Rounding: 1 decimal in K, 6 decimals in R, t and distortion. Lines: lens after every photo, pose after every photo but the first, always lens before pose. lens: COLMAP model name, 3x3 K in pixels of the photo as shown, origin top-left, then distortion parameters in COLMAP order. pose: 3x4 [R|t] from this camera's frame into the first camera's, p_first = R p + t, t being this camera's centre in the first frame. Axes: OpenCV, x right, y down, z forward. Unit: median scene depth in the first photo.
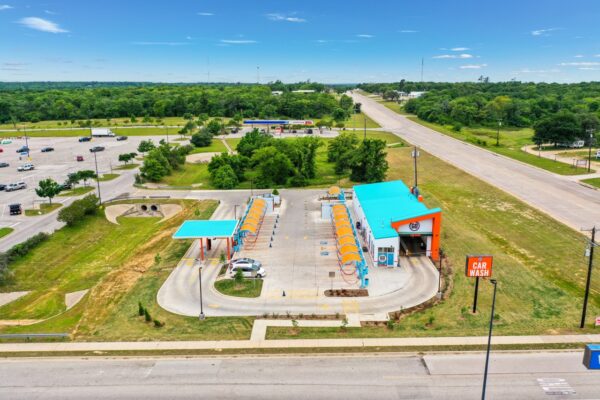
lens RADIAL K [[479.2, 0, 299.7], [0, 479.2, 198.5], [0, 0, 1]] dist [-0.006703, 0.000677]
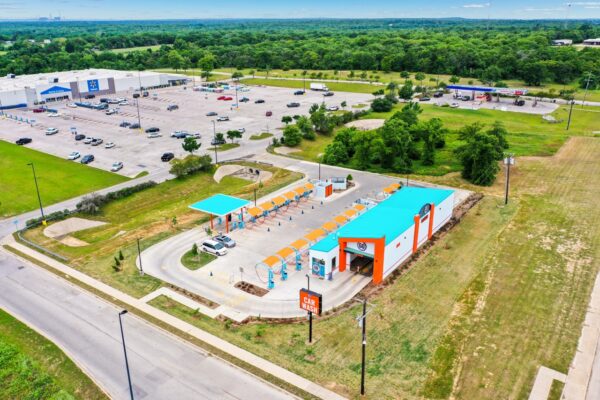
lens RADIAL K [[479.2, 0, 298.4], [0, 479.2, 201.6], [0, 0, 1]] dist [-0.006703, 0.000677]
pose [[0.817499, 0.205611, -0.537977, 0.690536], [-0.133497, 0.976311, 0.170281, -0.198814], [0.560244, -0.067386, 0.825582, 0.102217]]
